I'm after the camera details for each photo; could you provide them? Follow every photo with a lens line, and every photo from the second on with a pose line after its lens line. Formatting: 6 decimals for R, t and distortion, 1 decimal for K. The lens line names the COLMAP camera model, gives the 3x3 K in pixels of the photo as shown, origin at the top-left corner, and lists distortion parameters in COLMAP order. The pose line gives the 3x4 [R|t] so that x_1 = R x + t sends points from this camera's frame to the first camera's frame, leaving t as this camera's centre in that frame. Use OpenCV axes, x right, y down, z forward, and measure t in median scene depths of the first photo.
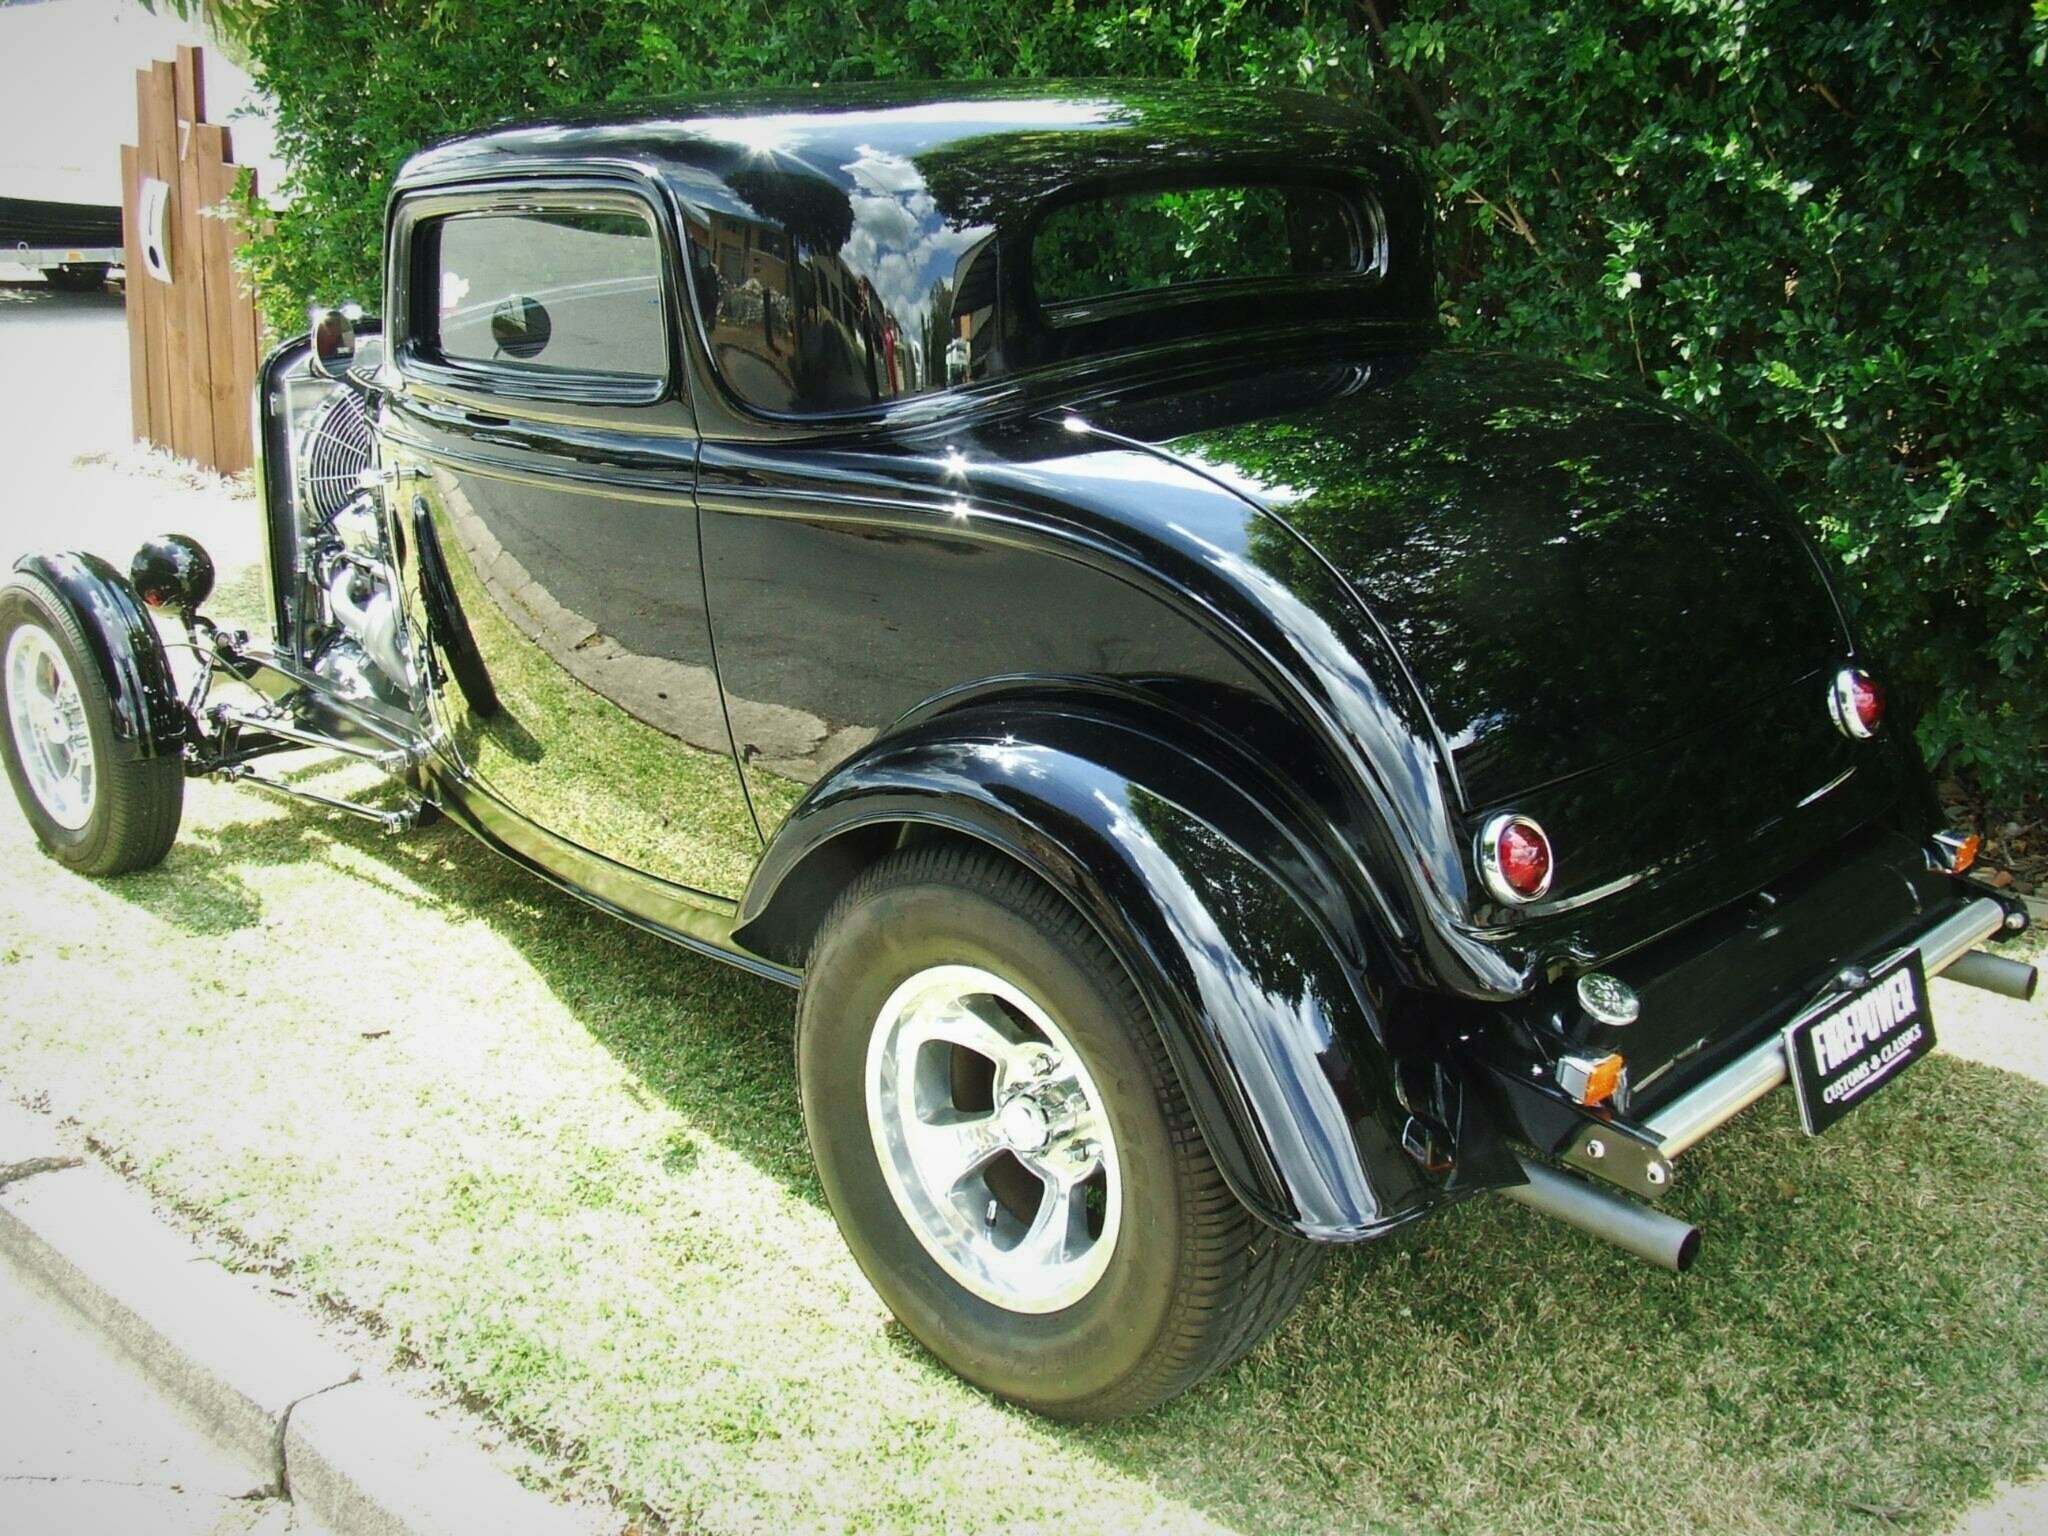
lens RADIAL K [[2238.9, 0, 1045.8], [0, 2238.9, 812.5], [0, 0, 1]] dist [-0.063531, 0.000000]
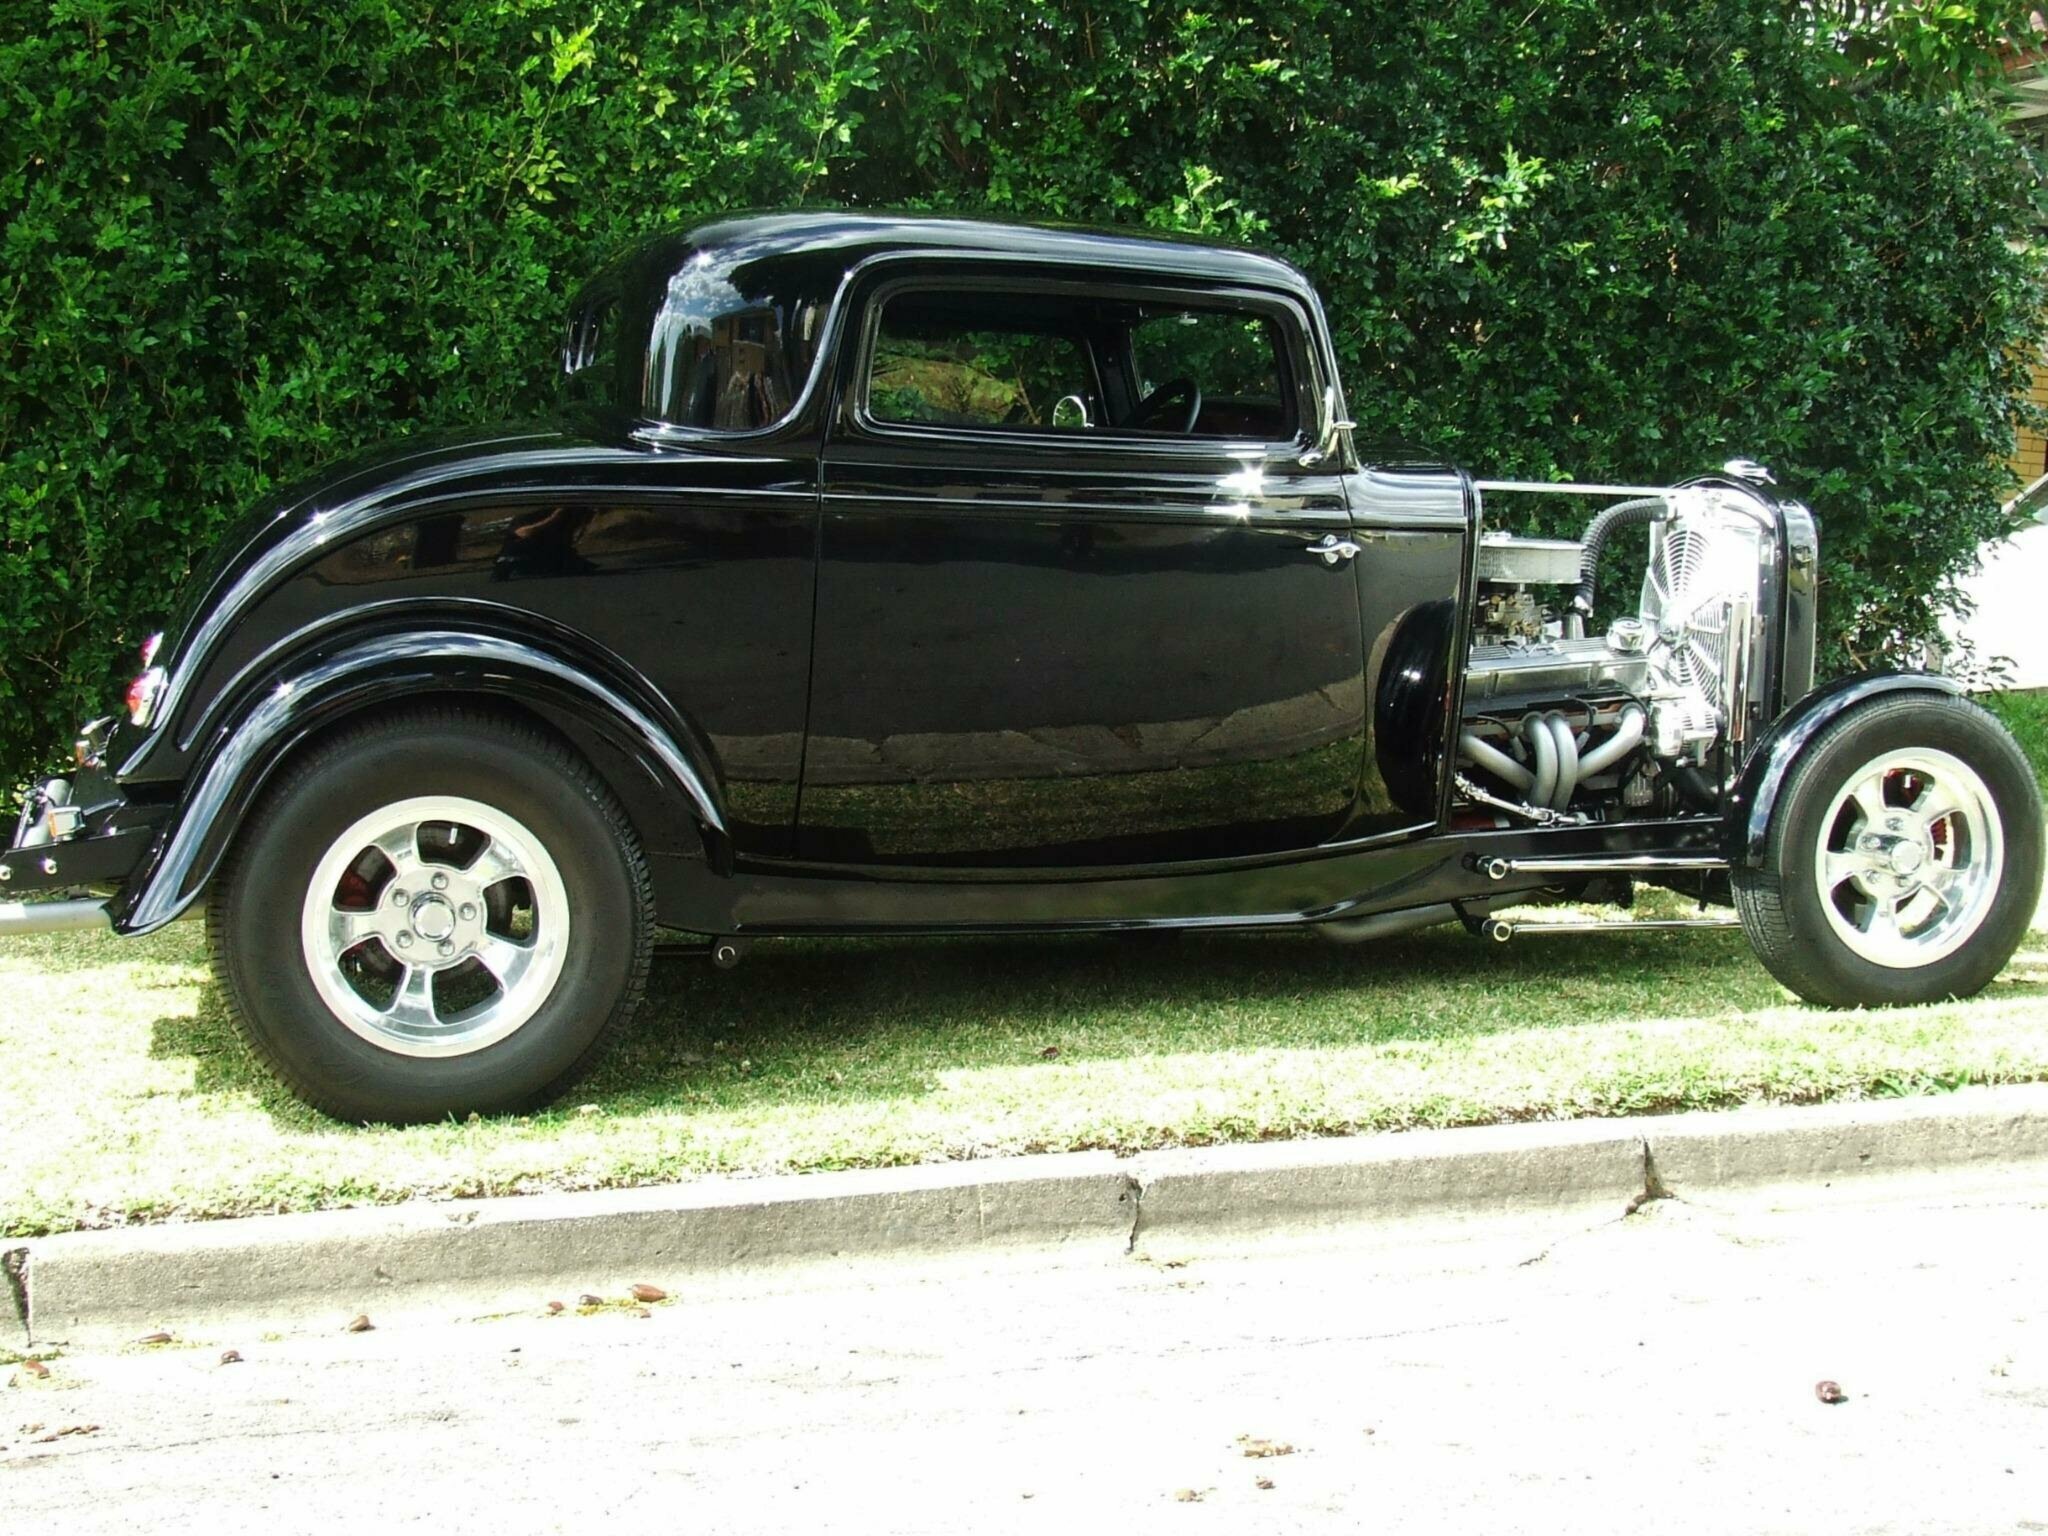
lens RADIAL K [[2736.6, 0, 1143.0], [0, 2736.6, 844.5], [0, 0, 1]] dist [-0.091089, 0.000000]
pose [[0.513210, -0.117245, 0.850217, -1.656751], [0.271787, 0.961844, -0.031418, 0.067661], [-0.814093, 0.247202, 0.525494, 0.307544]]
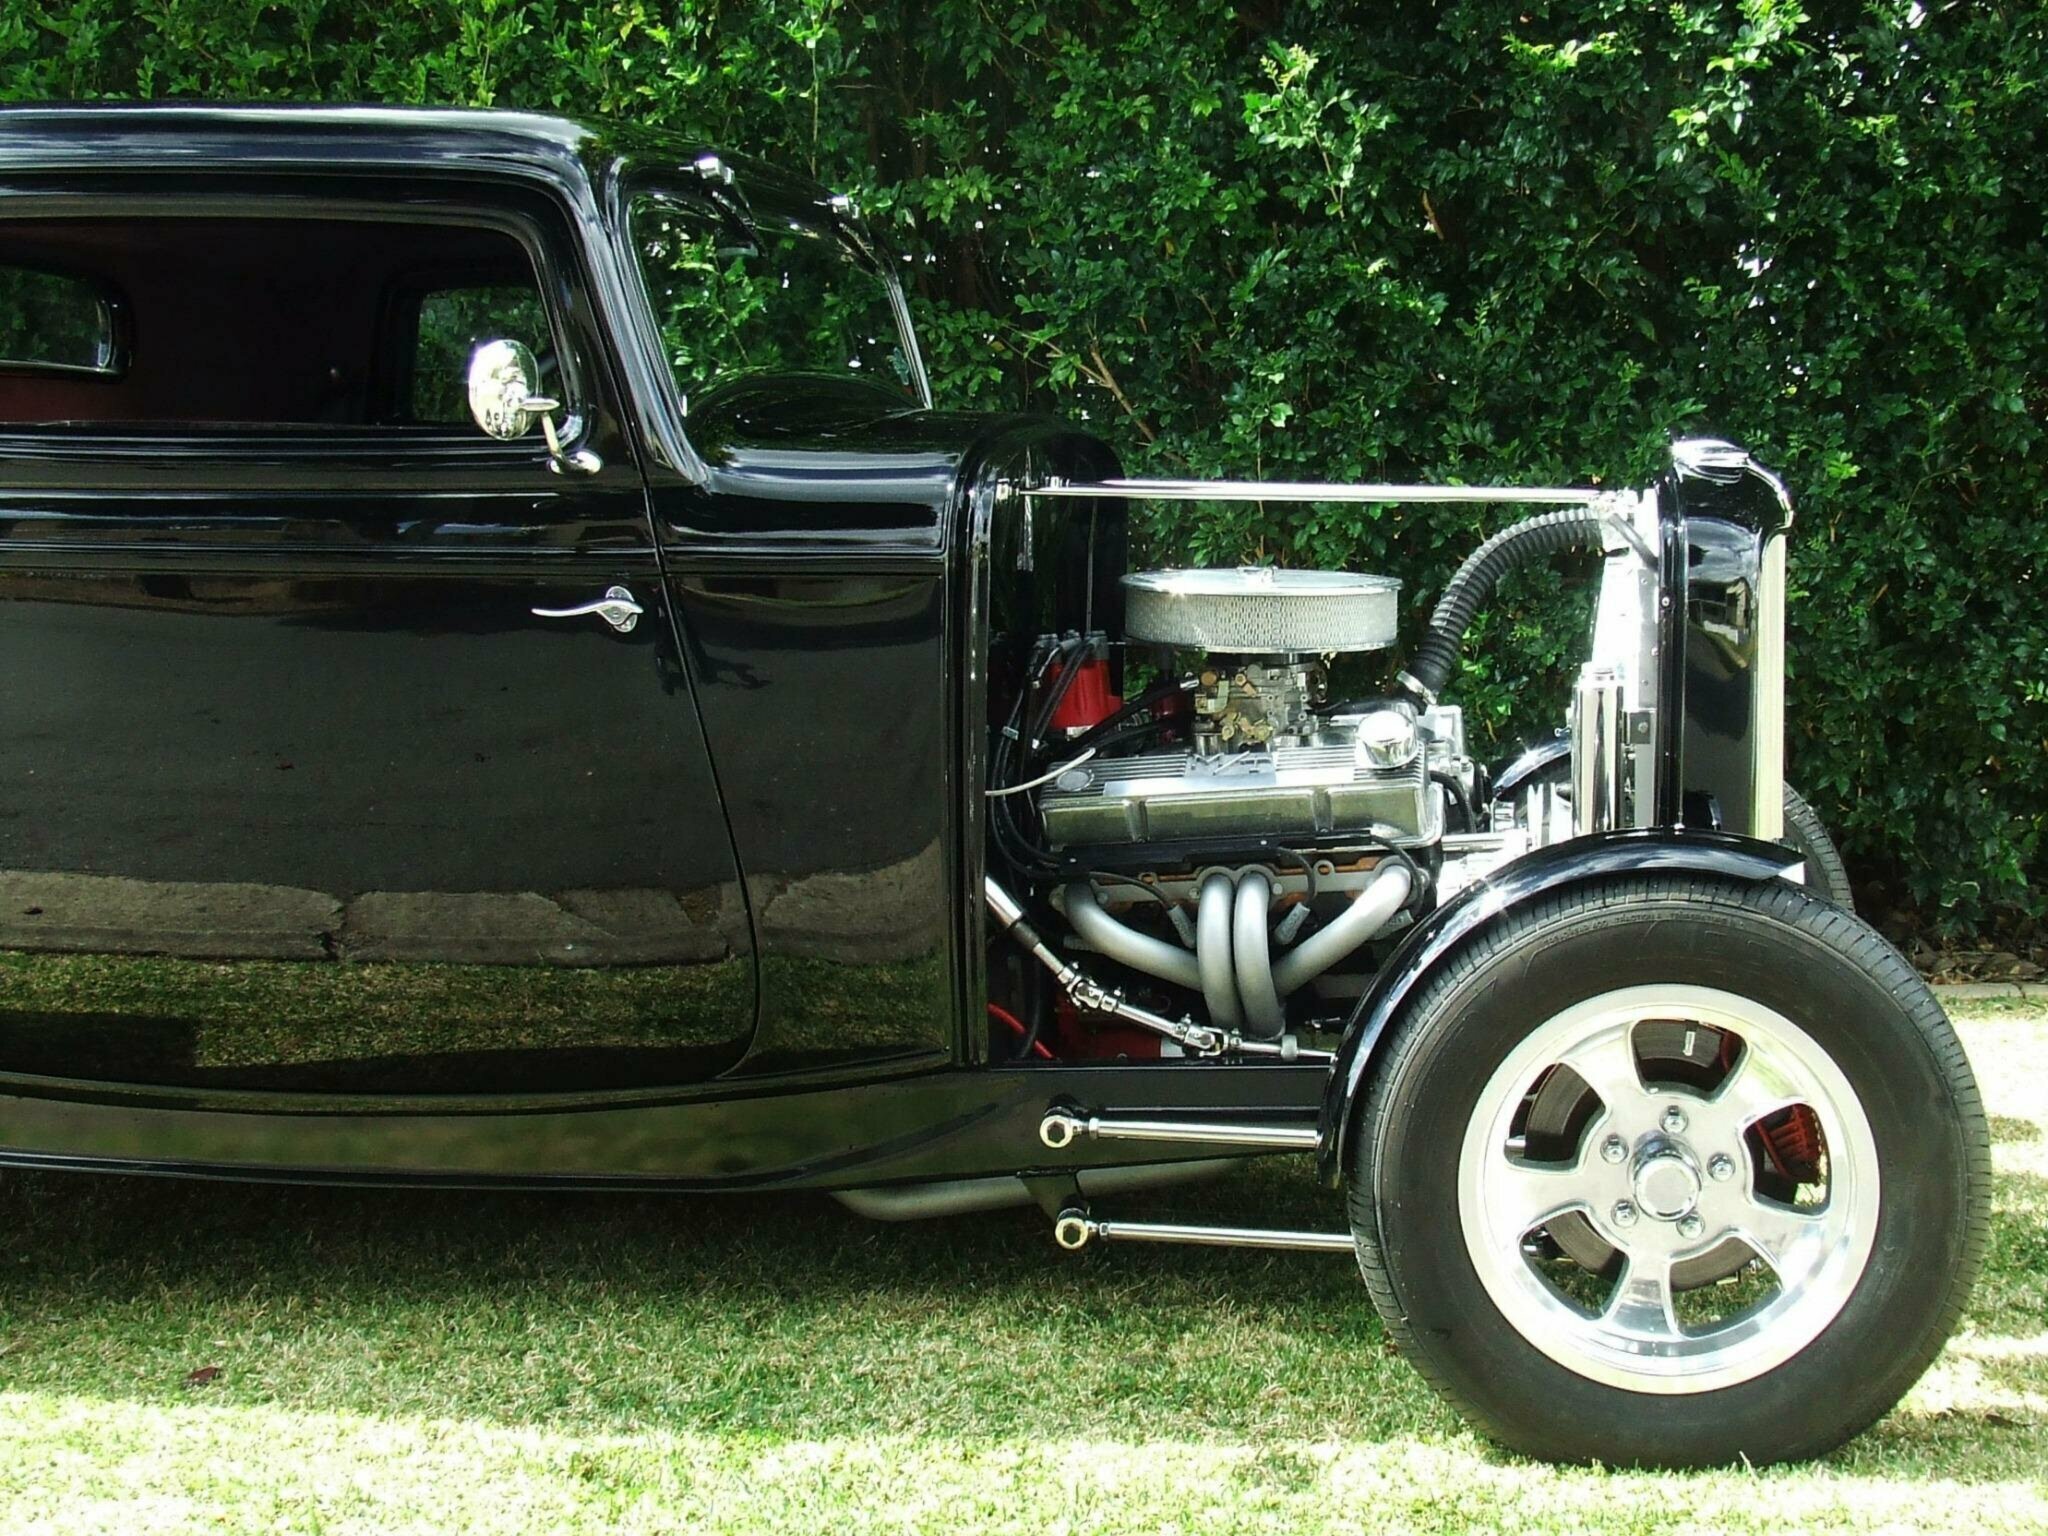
lens RADIAL K [[2651.4, 0, 1259.5], [0, 2651.4, 795.9], [0, 0, 1]] dist [-0.085142, 0.000000]
pose [[0.830907, -0.083681, 0.550083, -0.549786], [0.194213, 0.970065, -0.145790, 0.127060], [-0.521417, 0.227971, 0.822286, 0.135040]]
